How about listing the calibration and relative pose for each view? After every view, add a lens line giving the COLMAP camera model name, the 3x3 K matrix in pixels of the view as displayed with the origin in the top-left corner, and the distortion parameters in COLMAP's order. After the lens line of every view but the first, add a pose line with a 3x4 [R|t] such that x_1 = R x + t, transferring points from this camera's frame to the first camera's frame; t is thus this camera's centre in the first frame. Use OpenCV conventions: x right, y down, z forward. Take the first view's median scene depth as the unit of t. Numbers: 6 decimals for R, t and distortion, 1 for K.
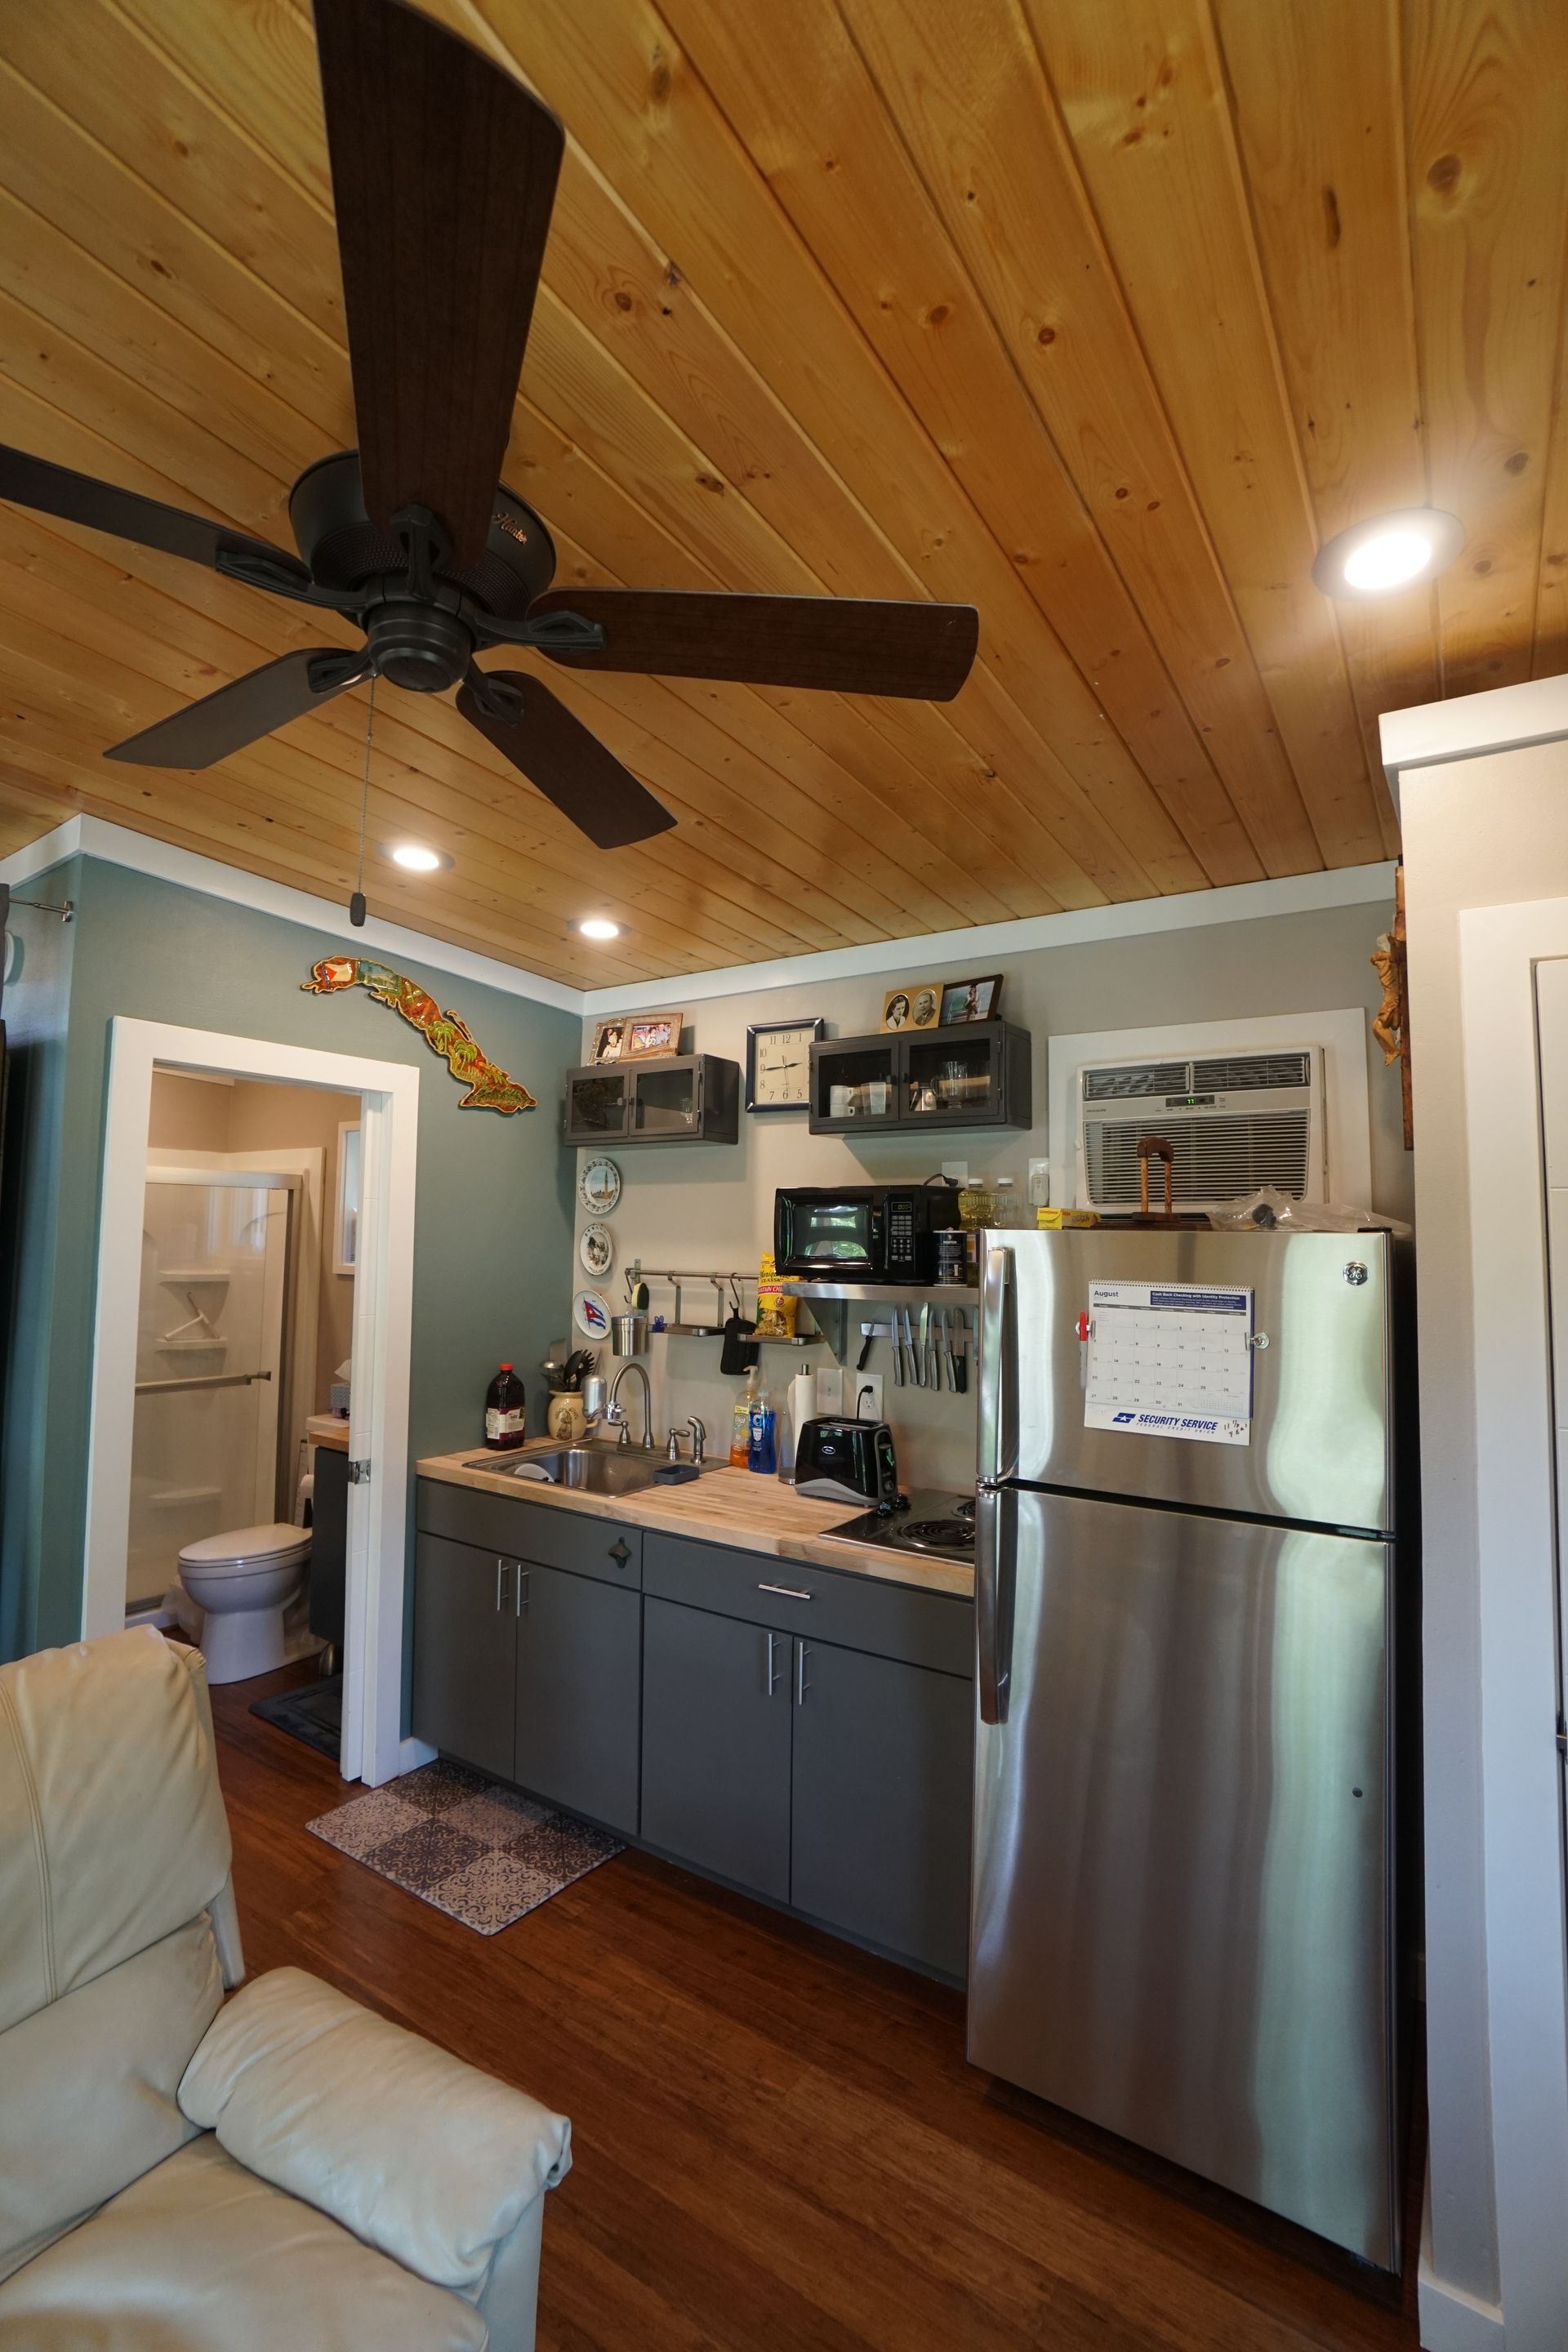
lens RADIAL K [[1033.2, 0, 804.6], [0, 1033.2, 1169.5], [0, 0, 1]] dist [-0.050590, 0.011716]
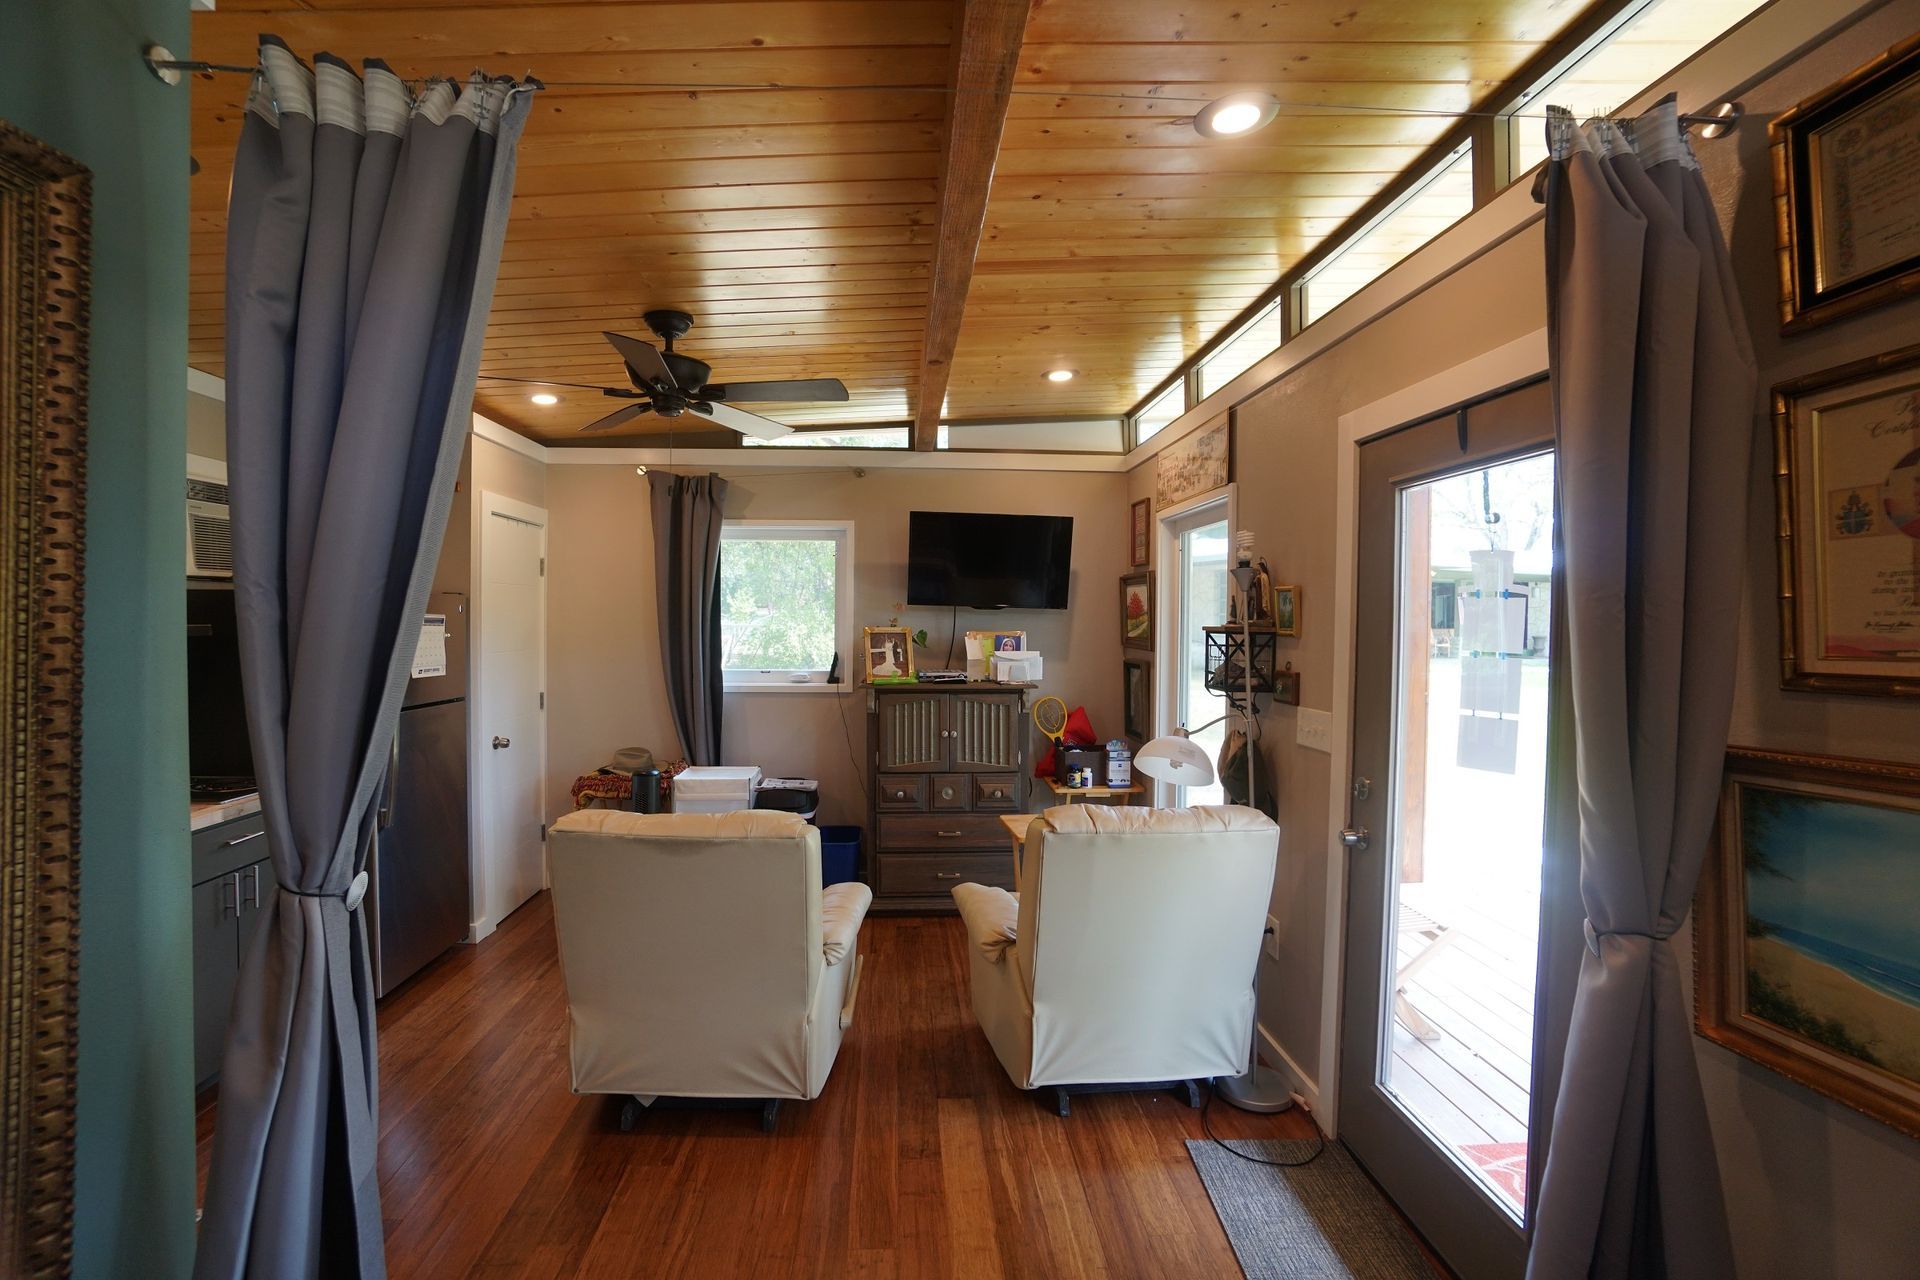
lens RADIAL K [[843.5, 0, 939.1], [0, 843.5, 629.6], [0, 0, 1]] dist [-0.050590, 0.011716]
pose [[-0.588929, -0.030147, 0.807622, -1.322632], [-0.071259, 0.997349, -0.014734, 0.061365], [-0.805037, -0.066227, -0.589516, 0.804849]]
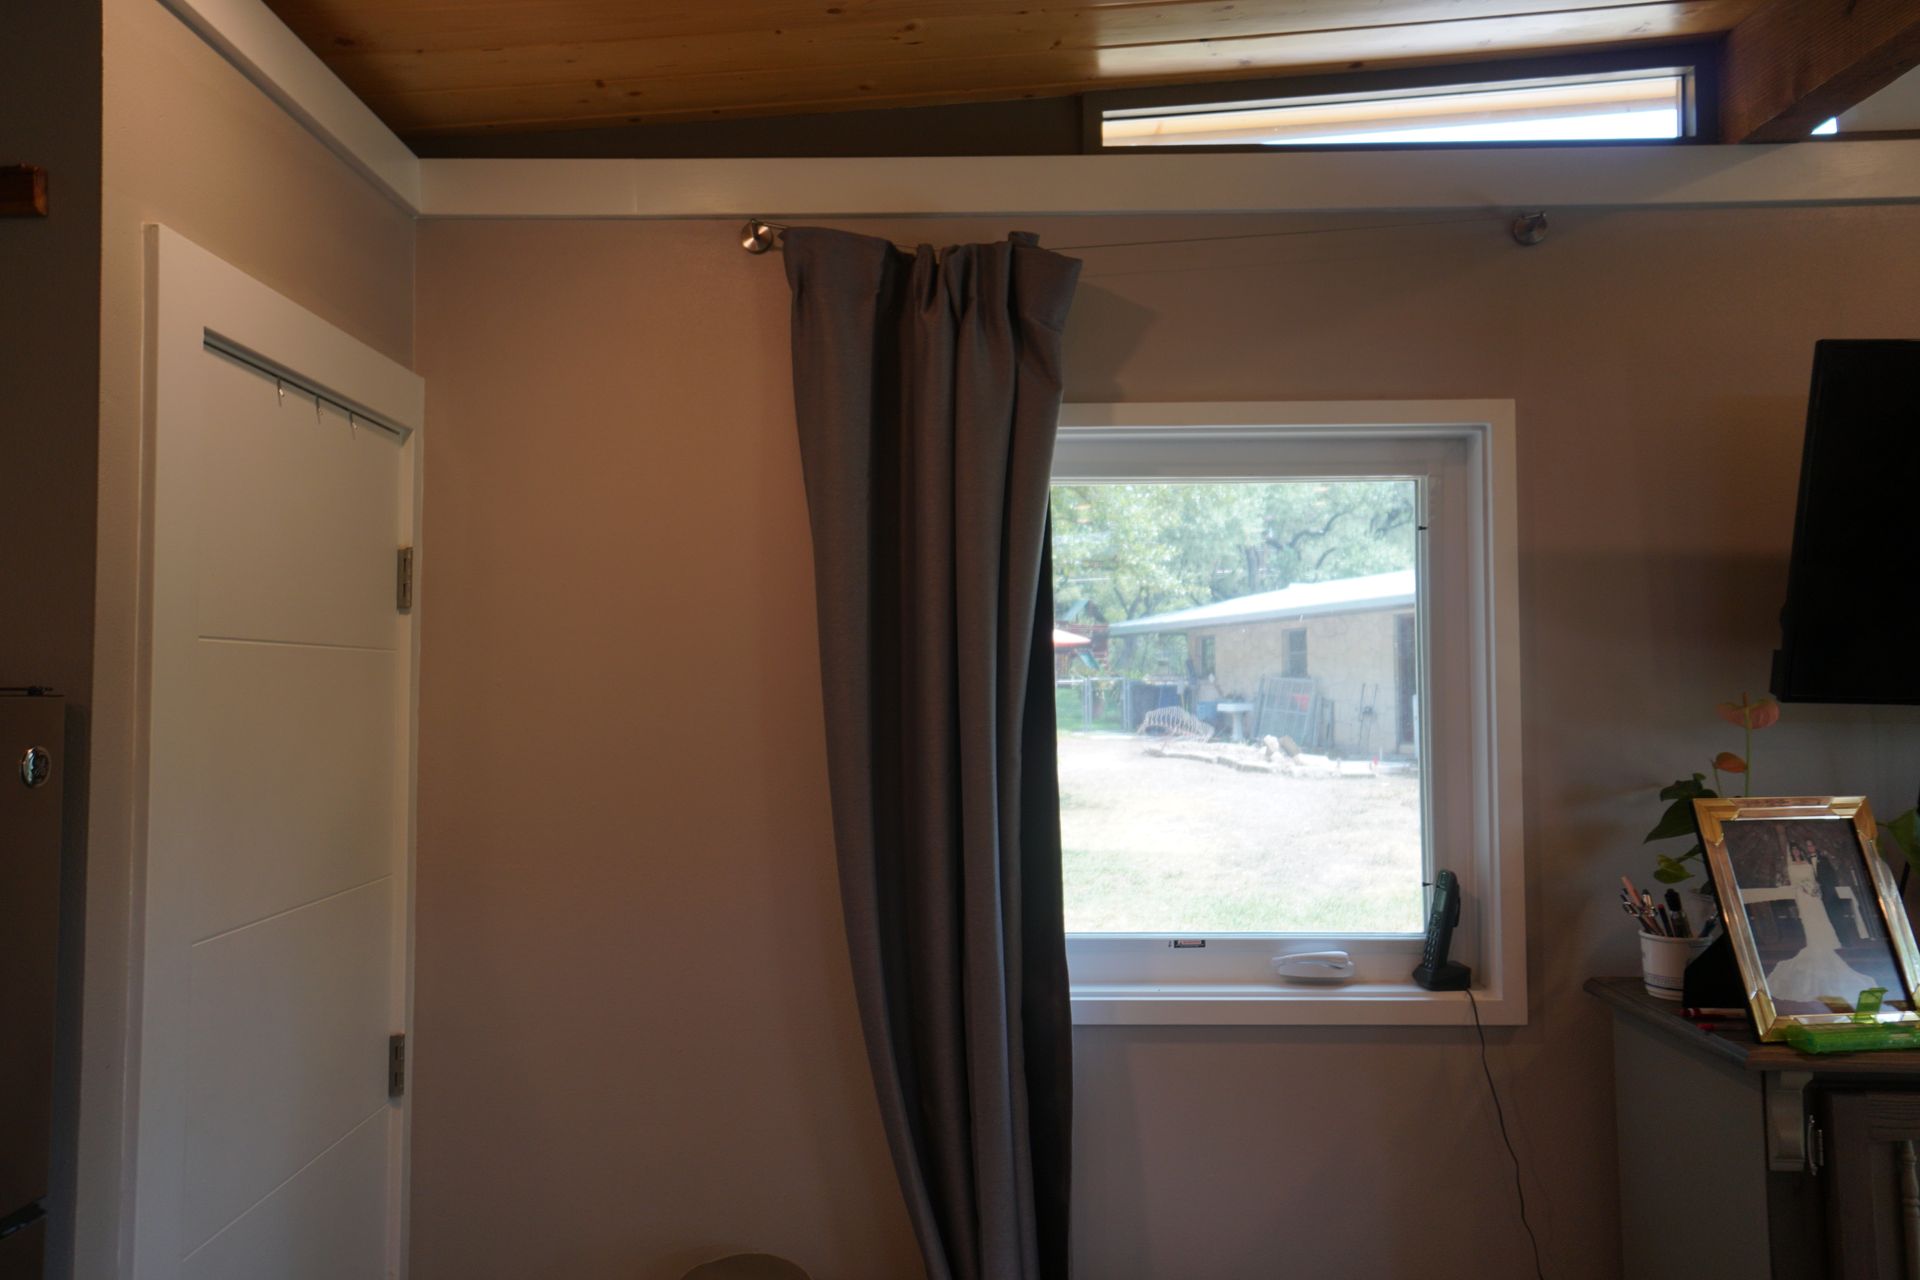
lens RADIAL K [[1470.7, 0, 959.8], [0, 1470.7, 632.7], [0, 0, 1]] dist [0.059733, -0.005378]
pose [[-0.548247, 0.020064, 0.836076, -0.295938], [-0.061592, 0.996029, -0.064291, 0.030401], [-0.834045, -0.086743, -0.544834, 0.647389]]
